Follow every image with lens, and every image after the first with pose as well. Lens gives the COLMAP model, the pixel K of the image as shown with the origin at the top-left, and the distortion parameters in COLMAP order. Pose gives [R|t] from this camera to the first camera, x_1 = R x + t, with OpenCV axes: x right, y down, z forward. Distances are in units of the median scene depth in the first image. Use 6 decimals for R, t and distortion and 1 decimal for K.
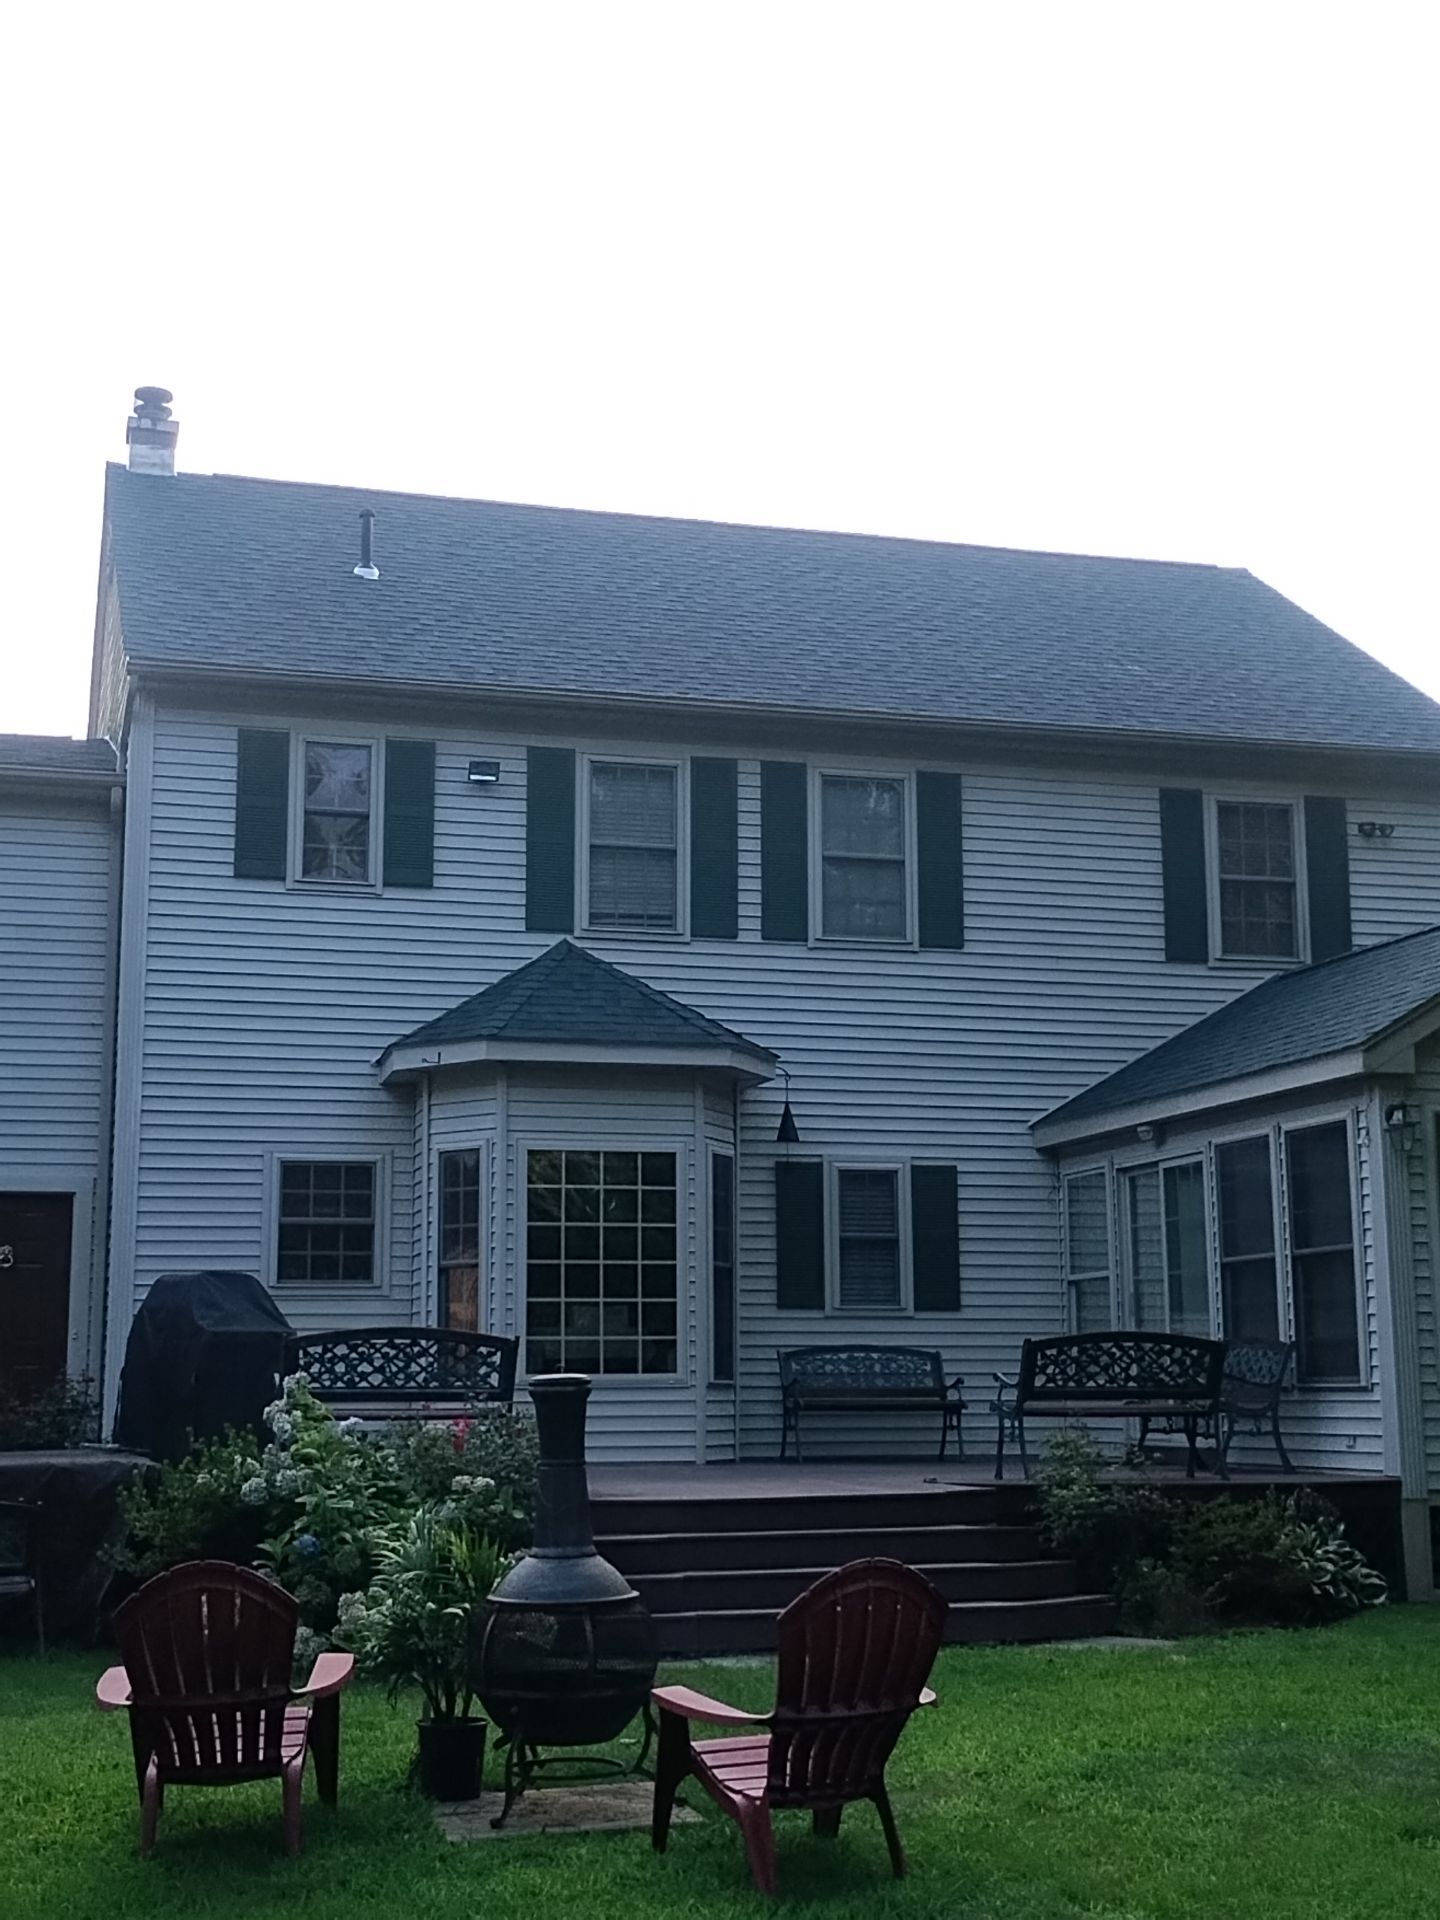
lens RADIAL K [[2552.4, 0, 720.0], [0, 2552.4, 960.0], [0, 0, 1]] dist [0.116423, -0.011457]
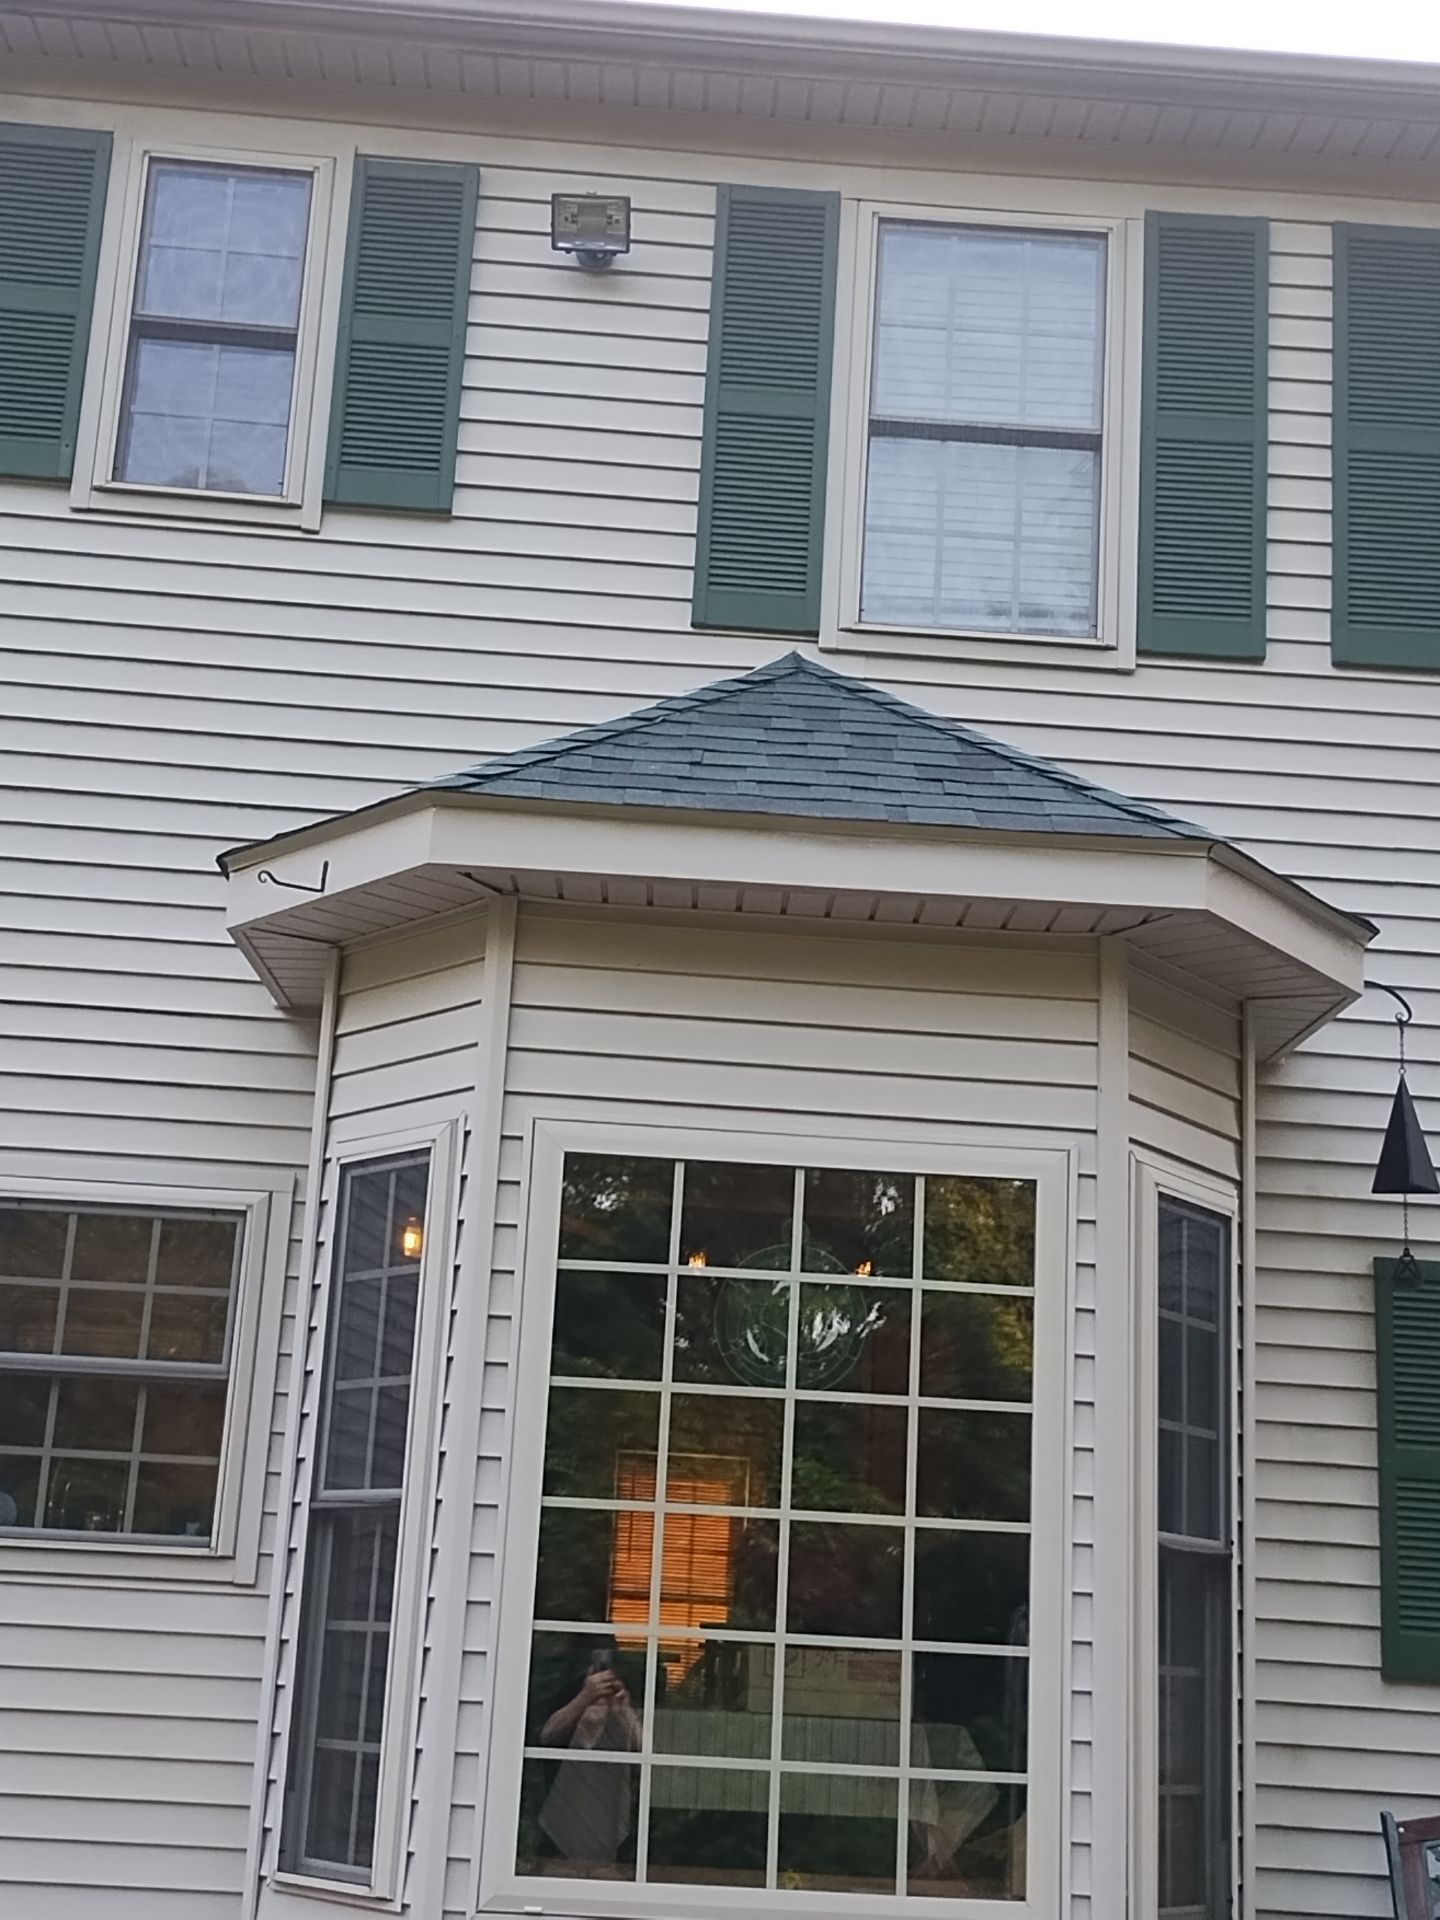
lens RADIAL K [[2552.4, 0, 720.0], [0, 2552.4, 960.0], [0, 0, 1]] dist [0.116423, -0.011457]
pose [[0.969829, -0.005034, -0.243734, 0.021994], [-0.017961, 0.995594, -0.092028, 0.074384], [0.243123, 0.093629, 0.965466, 0.643725]]
